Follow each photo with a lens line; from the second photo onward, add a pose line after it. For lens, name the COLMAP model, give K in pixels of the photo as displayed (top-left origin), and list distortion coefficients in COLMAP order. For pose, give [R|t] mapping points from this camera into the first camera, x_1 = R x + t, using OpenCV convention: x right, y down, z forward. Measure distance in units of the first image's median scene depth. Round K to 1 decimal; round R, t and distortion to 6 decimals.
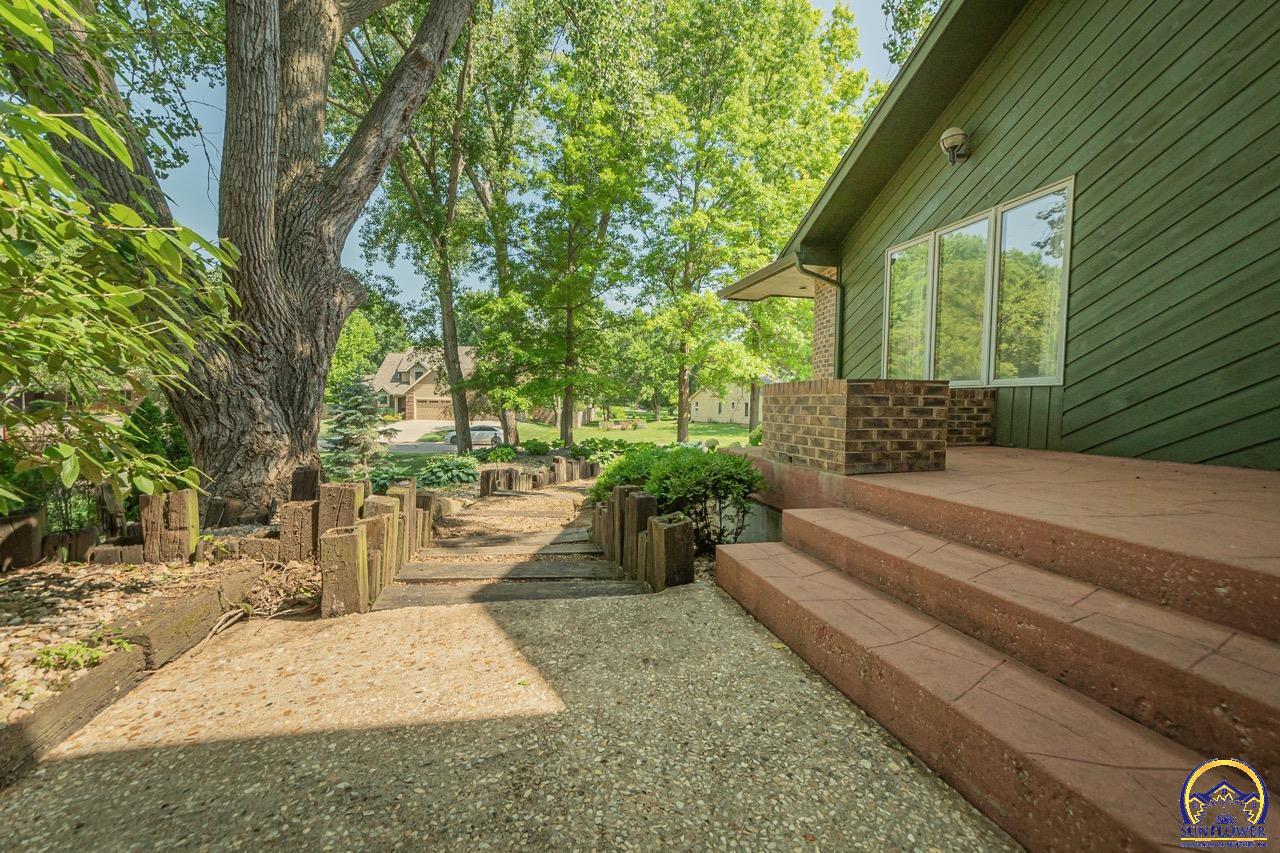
lens RADIAL K [[558.5, 0, 636.6], [0, 558.5, 428.8], [0, 0, 1]] dist [0.020620, 0.005981]
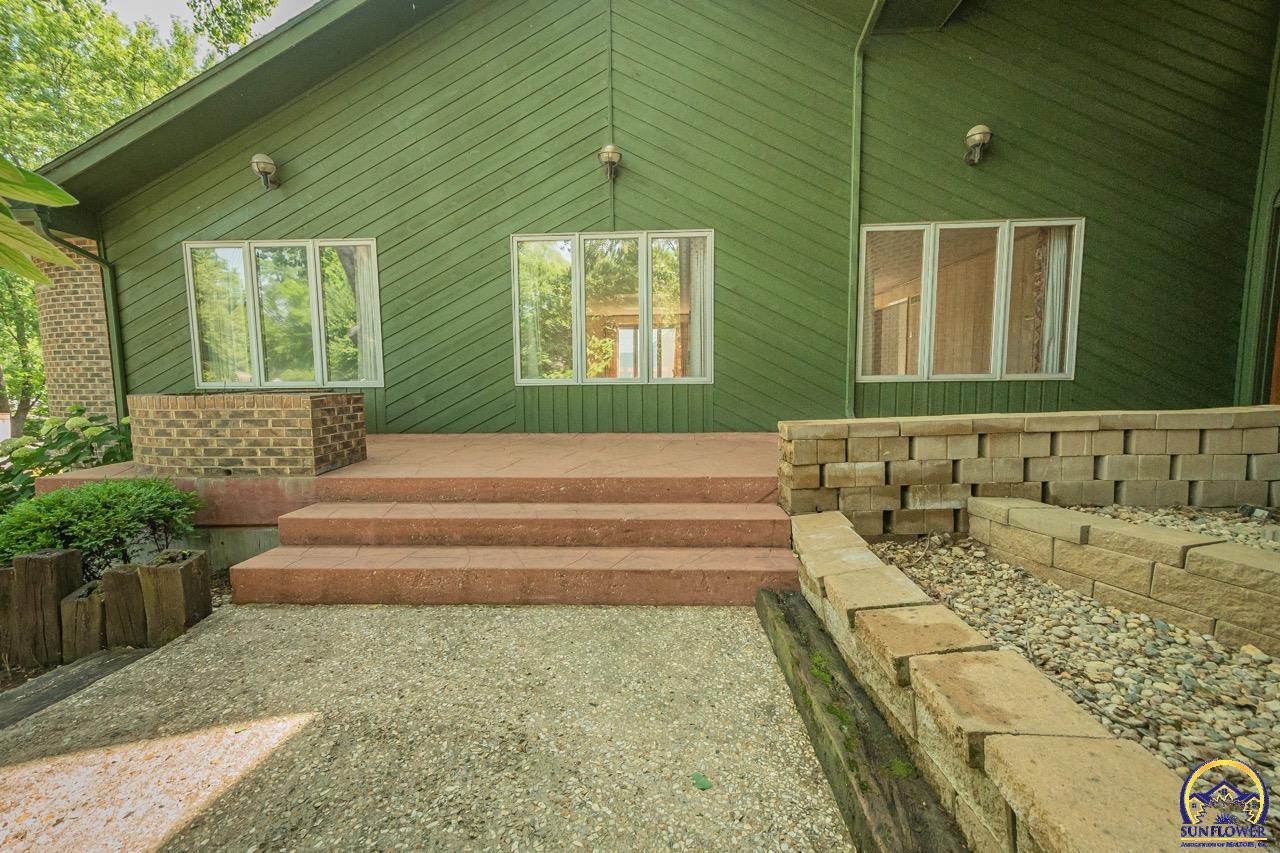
lens RADIAL K [[558.5, 0, 626.6], [0, 558.5, 429.8], [0, 0, 1]] dist [0.020620, 0.005981]
pose [[0.295221, -0.105518, 0.949584, -0.521464], [0.062340, 0.993892, 0.091061, -0.077180], [-0.953393, 0.032314, 0.299996, 0.004933]]
